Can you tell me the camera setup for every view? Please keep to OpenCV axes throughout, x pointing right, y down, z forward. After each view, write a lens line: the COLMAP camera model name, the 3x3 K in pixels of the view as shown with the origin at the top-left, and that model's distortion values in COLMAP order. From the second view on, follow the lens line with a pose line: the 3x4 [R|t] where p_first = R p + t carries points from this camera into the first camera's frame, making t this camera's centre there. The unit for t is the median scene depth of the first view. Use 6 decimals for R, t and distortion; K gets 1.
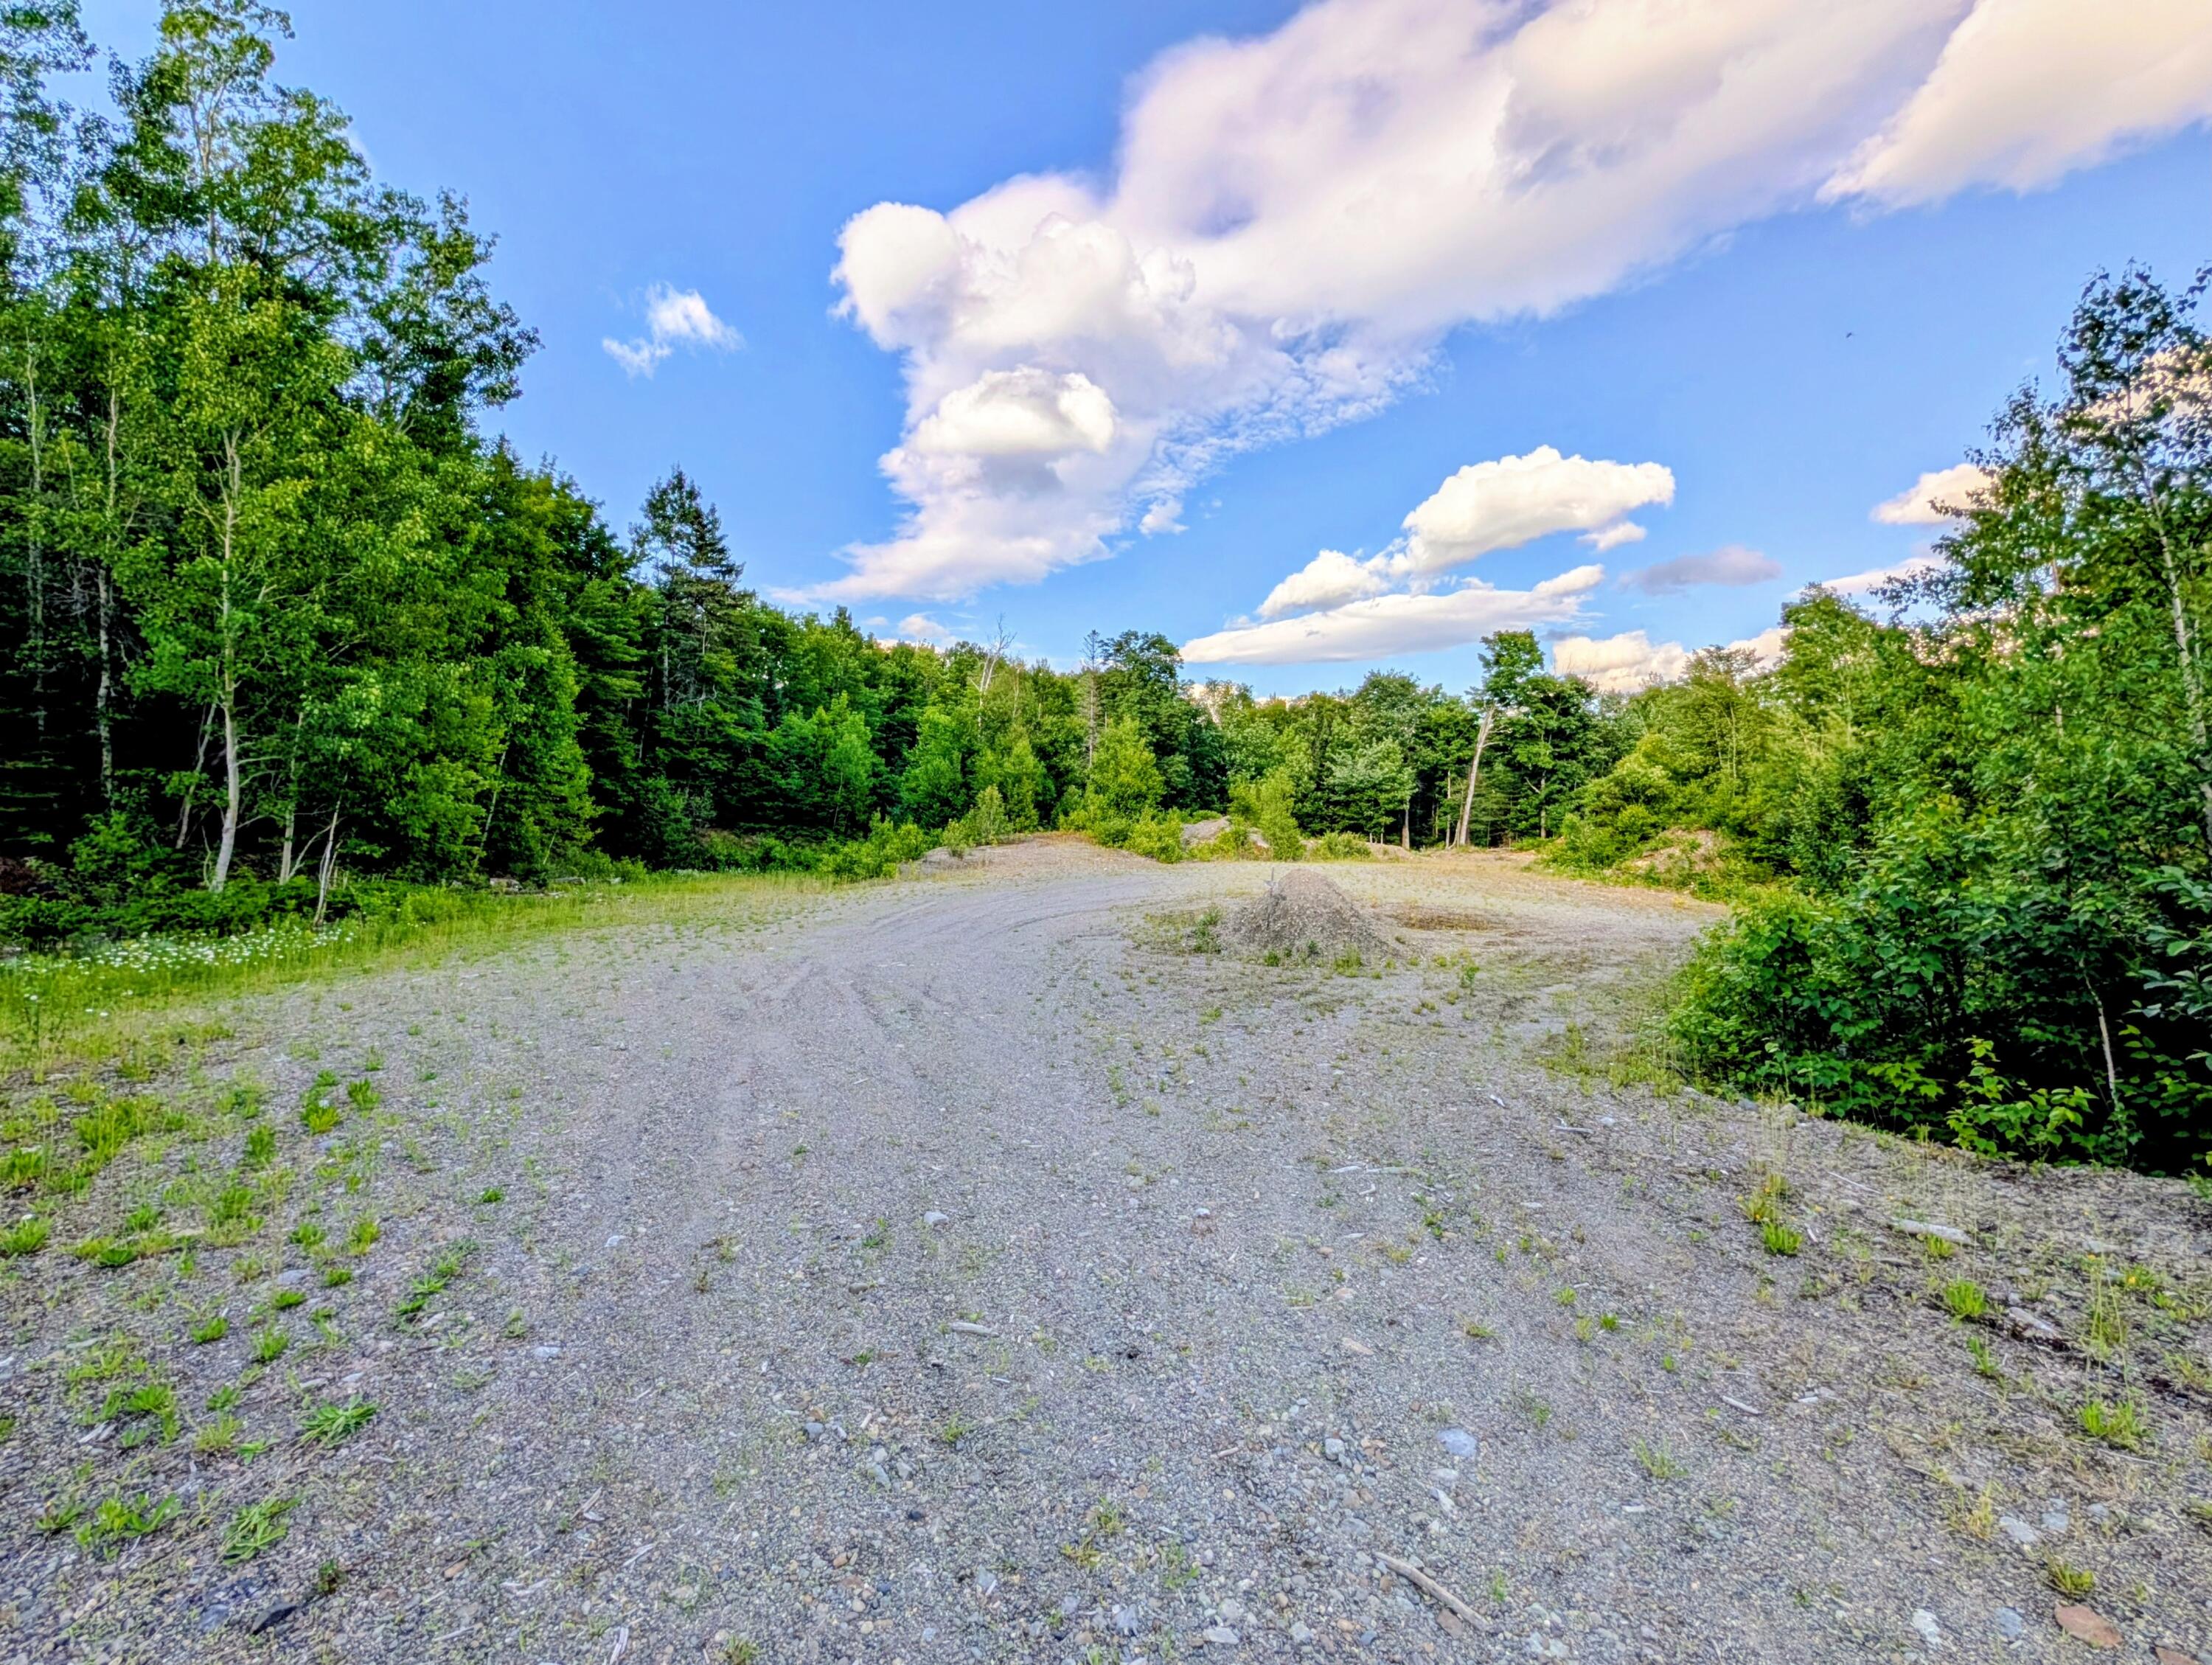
lens RADIAL K [[900.3, 0, 1106.0], [0, 900.3, 832.5], [0, 0, 1]] dist [-0.001868, -0.000152]
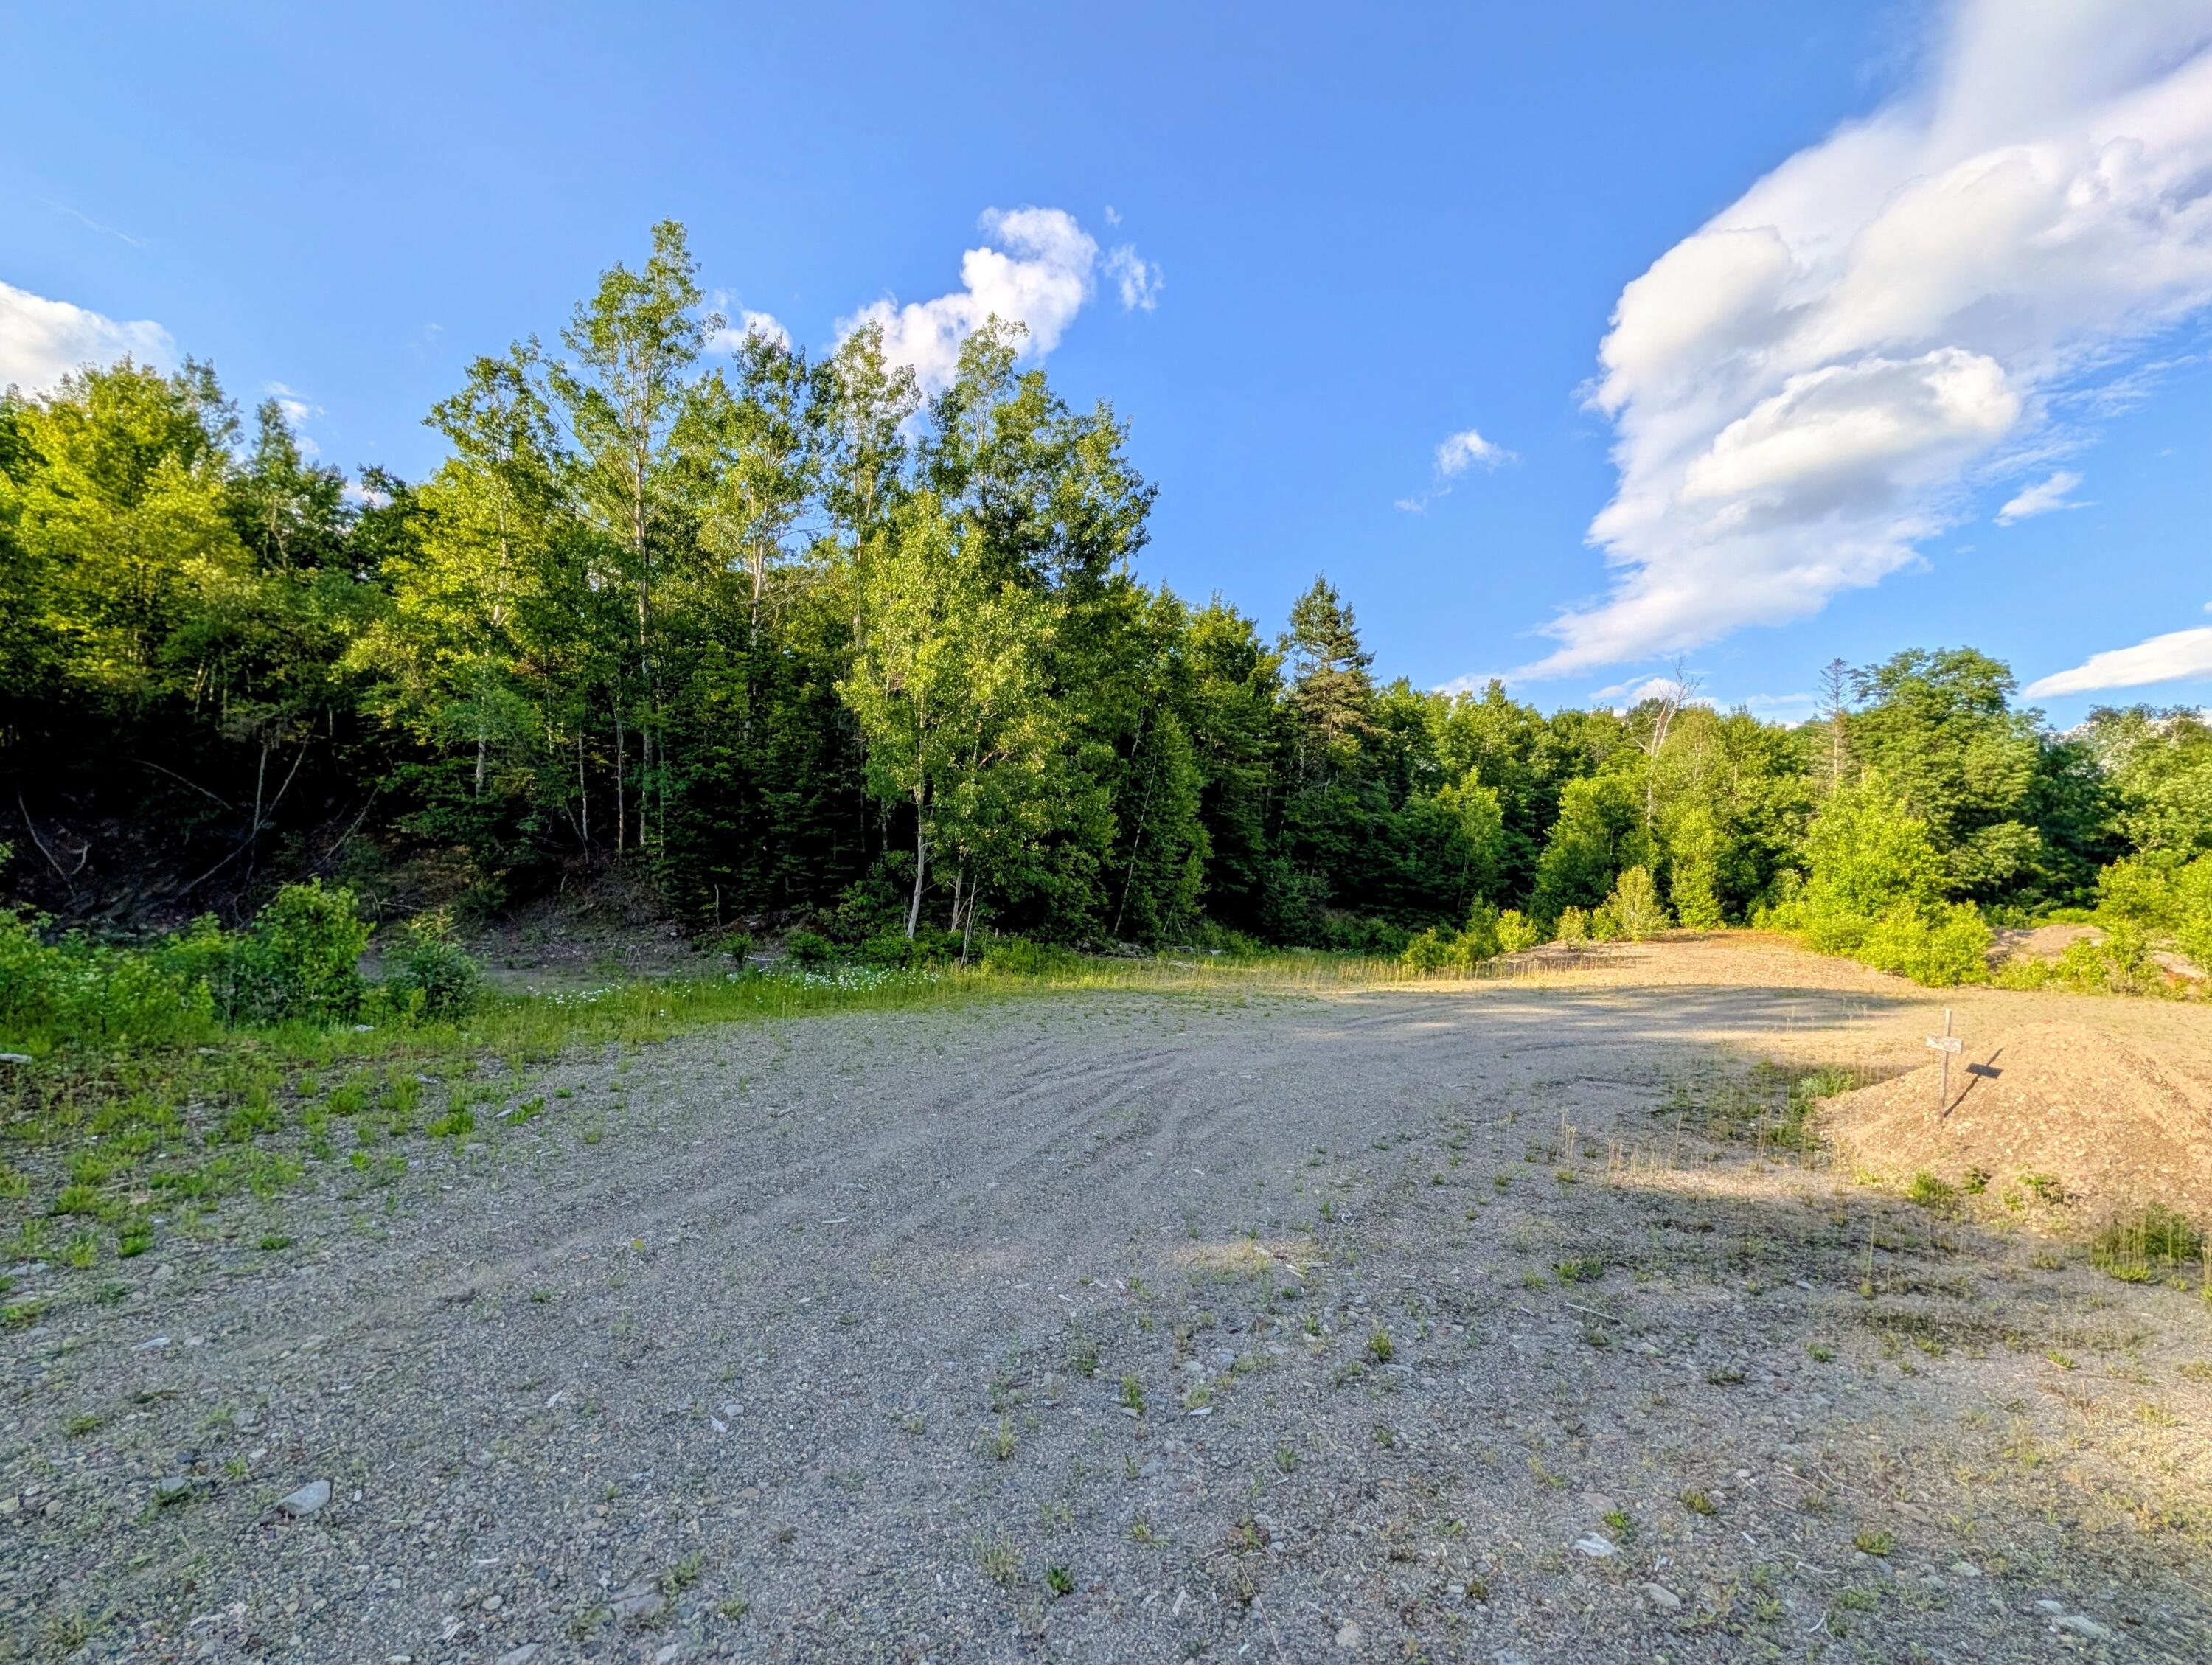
lens RADIAL K [[861.1, 0, 1106.0], [0, 861.1, 832.5], [0, 0, 1]] dist [-0.010533, -0.000226]
pose [[0.697031, -0.026541, -0.716550, 0.081474], [-0.043530, 0.995905, -0.079233, -0.001694], [0.715718, 0.086419, 0.693022, 0.120383]]
